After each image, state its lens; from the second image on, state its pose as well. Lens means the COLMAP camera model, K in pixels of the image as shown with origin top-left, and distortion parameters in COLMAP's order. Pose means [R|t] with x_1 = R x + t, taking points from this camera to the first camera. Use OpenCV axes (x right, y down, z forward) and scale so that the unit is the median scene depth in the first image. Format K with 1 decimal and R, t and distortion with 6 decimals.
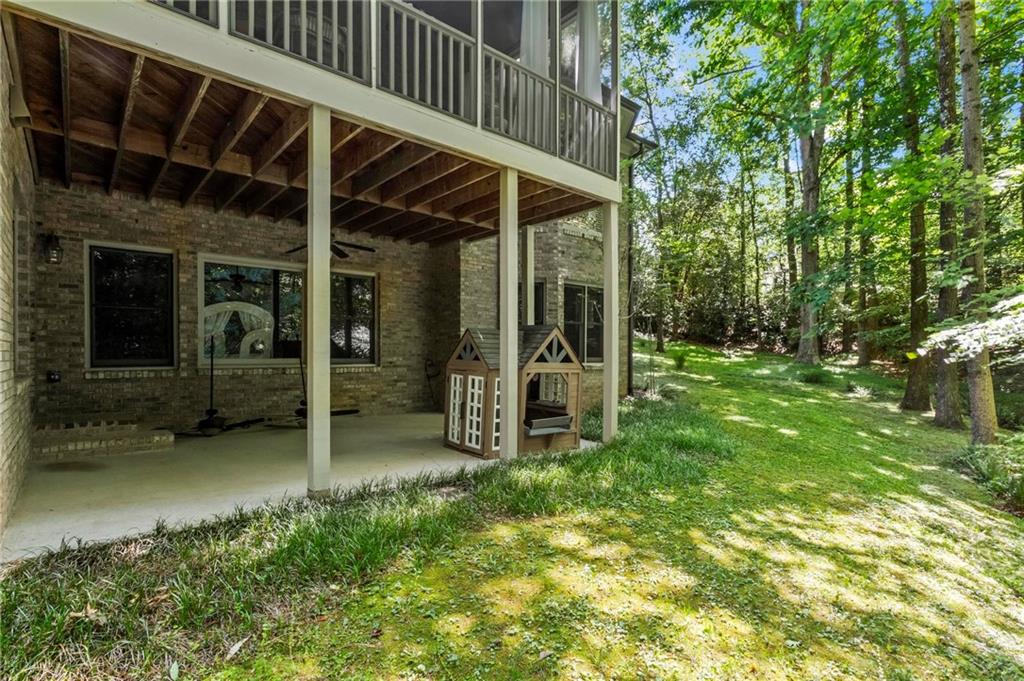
lens RADIAL K [[496.9, 0, 516.7], [0, 496.9, 346.1], [0, 0, 1]] dist [0.001220, 0.000062]
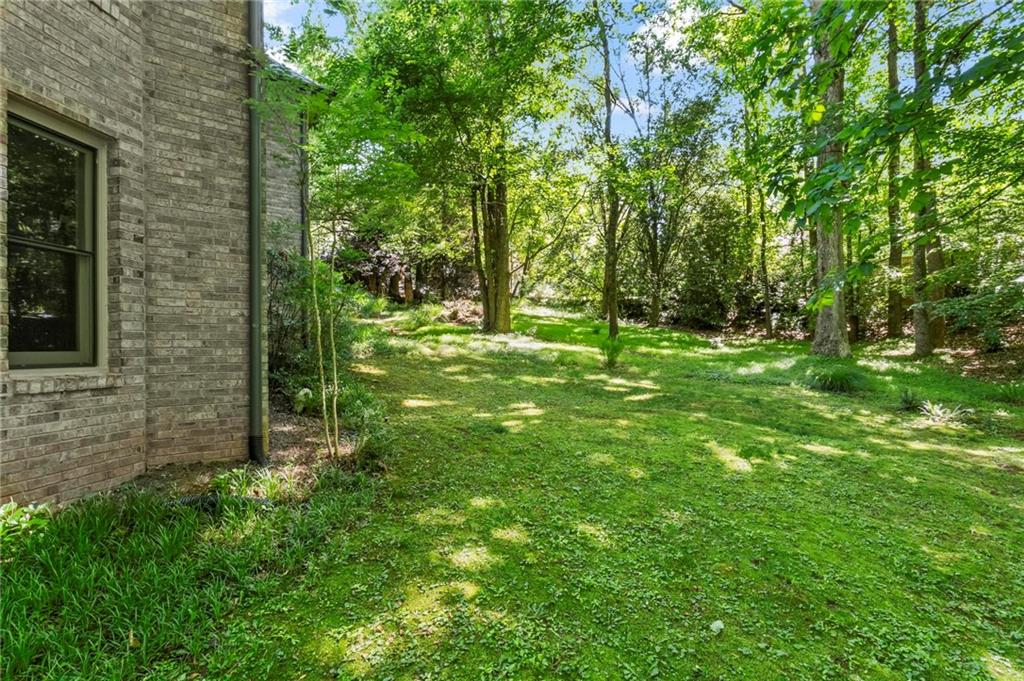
lens RADIAL K [[496.9, 0, 507.6], [0, 496.9, 341.0], [0, 0, 1]] dist [0.001220, 0.000062]
pose [[0.997421, -0.017372, -0.069635, 0.186204], [0.017450, 0.999848, 0.000504, 0.008135], [0.069615, -0.001718, 0.997572, 0.291693]]
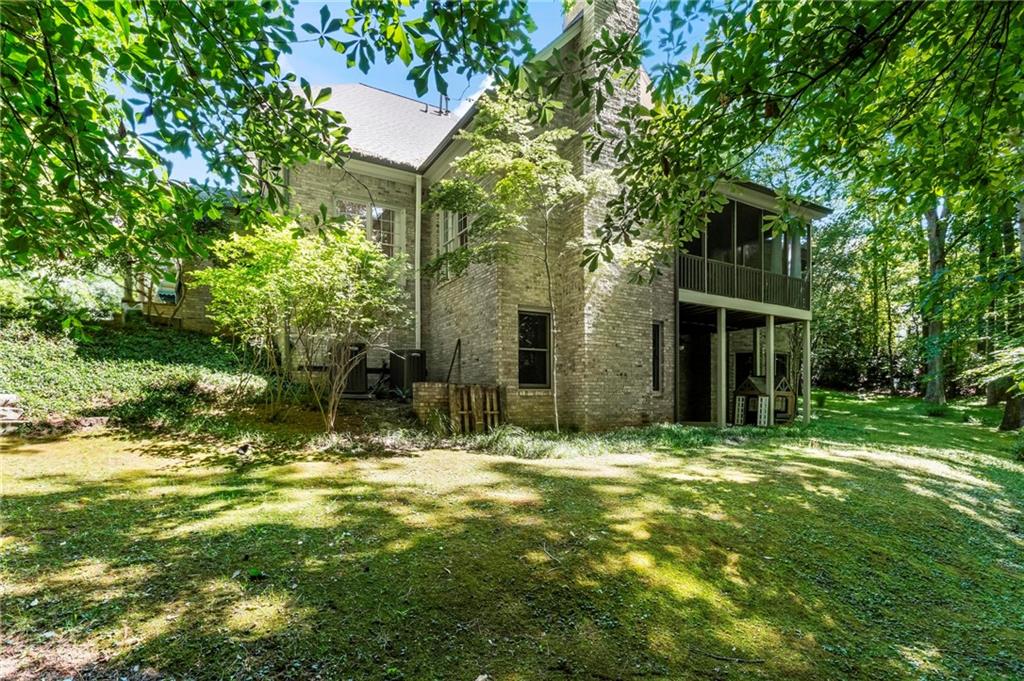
lens RADIAL K [[496.9, 0, 506.0], [0, 496.9, 400.6], [0, 0, 1]] dist [0.001220, 0.000062]
pose [[0.977346, -0.003875, -0.211615, -0.155081], [0.005441, 0.999962, 0.006818, 0.011202], [0.211580, -0.007815, 0.977329, -0.345282]]
